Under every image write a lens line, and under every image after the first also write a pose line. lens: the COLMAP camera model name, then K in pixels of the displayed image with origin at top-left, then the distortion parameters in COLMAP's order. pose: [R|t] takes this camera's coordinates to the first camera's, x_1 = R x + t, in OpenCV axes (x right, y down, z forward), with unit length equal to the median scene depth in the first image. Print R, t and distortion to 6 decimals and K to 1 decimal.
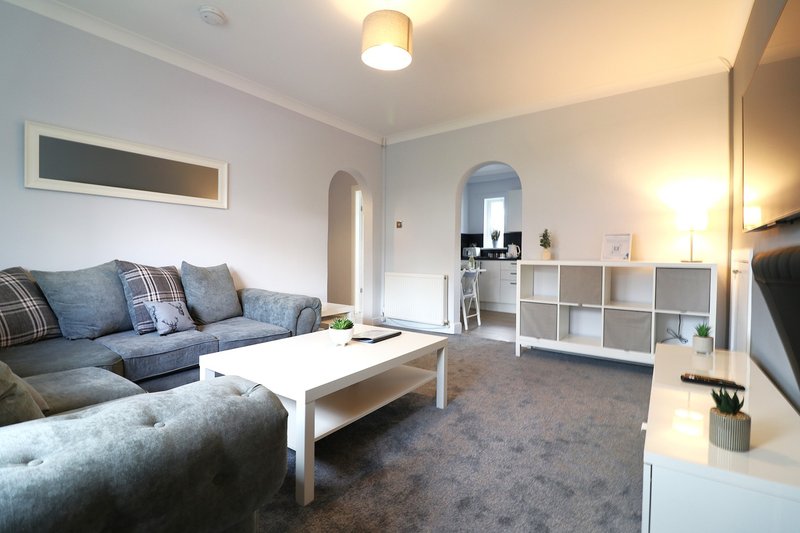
lens RADIAL K [[373.5, 0, 395.9], [0, 373.5, 261.8], [0, 0, 1]] dist [0.012565, -0.016913]
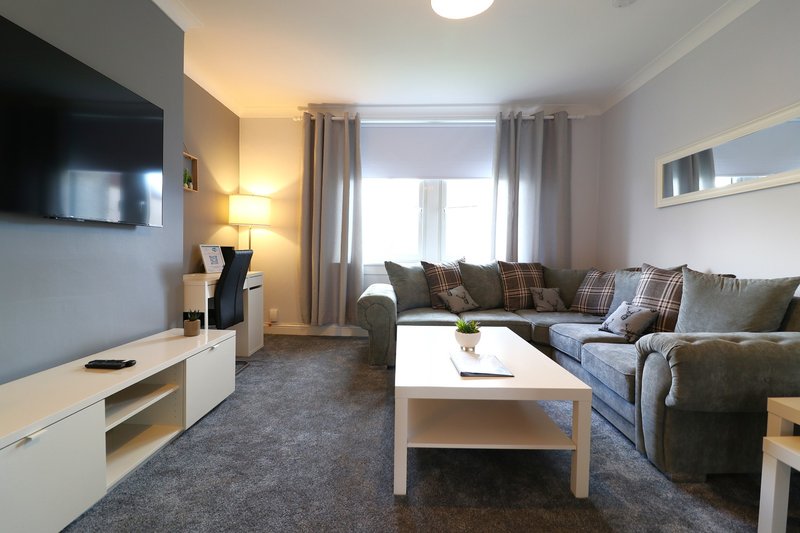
lens RADIAL K [[373.5, 0, 395.9], [0, 373.5, 261.8], [0, 0, 1]] dist [0.012565, -0.016913]
pose [[-0.822137, -0.000030, -0.569289, 0.509368], [-0.022734, 0.999204, 0.032778, -0.031053], [0.568835, 0.039890, -0.821484, 1.526331]]
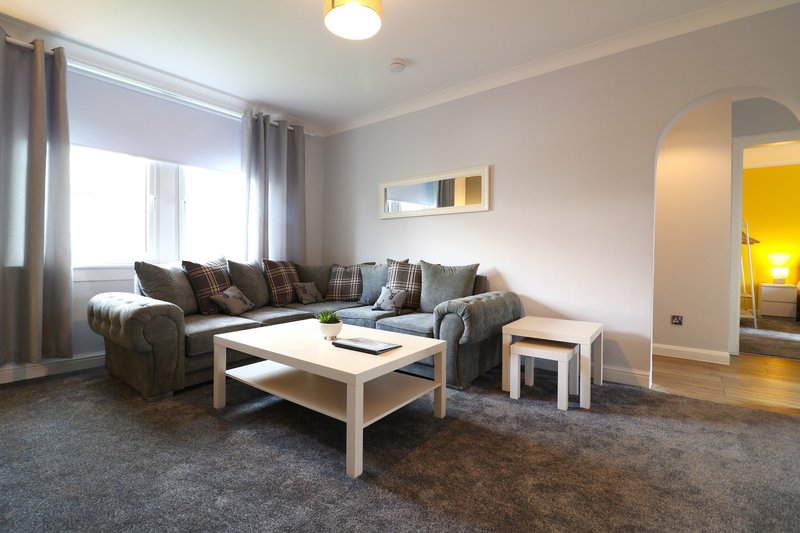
lens RADIAL K [[373.5, 0, 395.9], [0, 373.5, 261.8], [0, 0, 1]] dist [0.012565, -0.016913]
pose [[-0.024505, 0.009758, -0.999652, 0.818172], [-0.018883, 0.999769, 0.010222, -0.009528], [0.999521, 0.019127, -0.024315, 1.093277]]
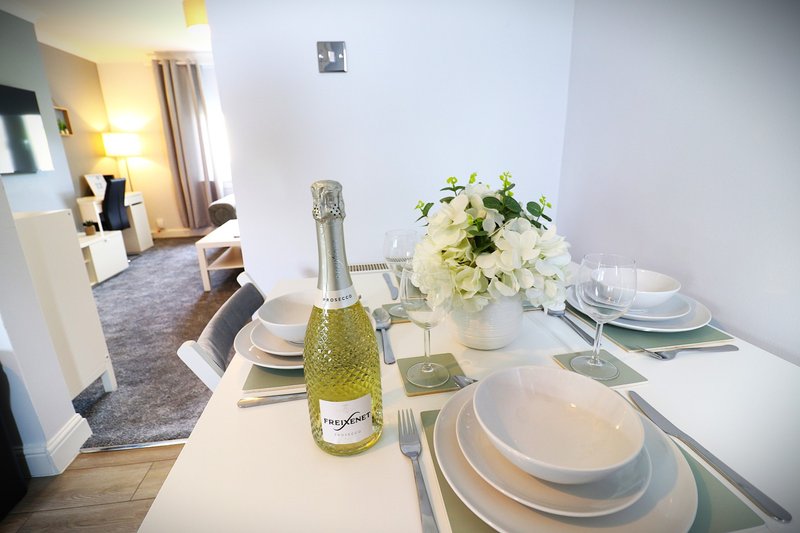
lens RADIAL K [[373.5, 0, 395.9], [0, 373.5, 261.8], [0, 0, 1]] dist [0.012565, -0.016913]
pose [[-0.708731, 0.216258, -0.671515, 0.567889], [0.027015, 0.959479, 0.280482, -0.103012], [0.704961, 0.180645, -0.685855, 2.483705]]
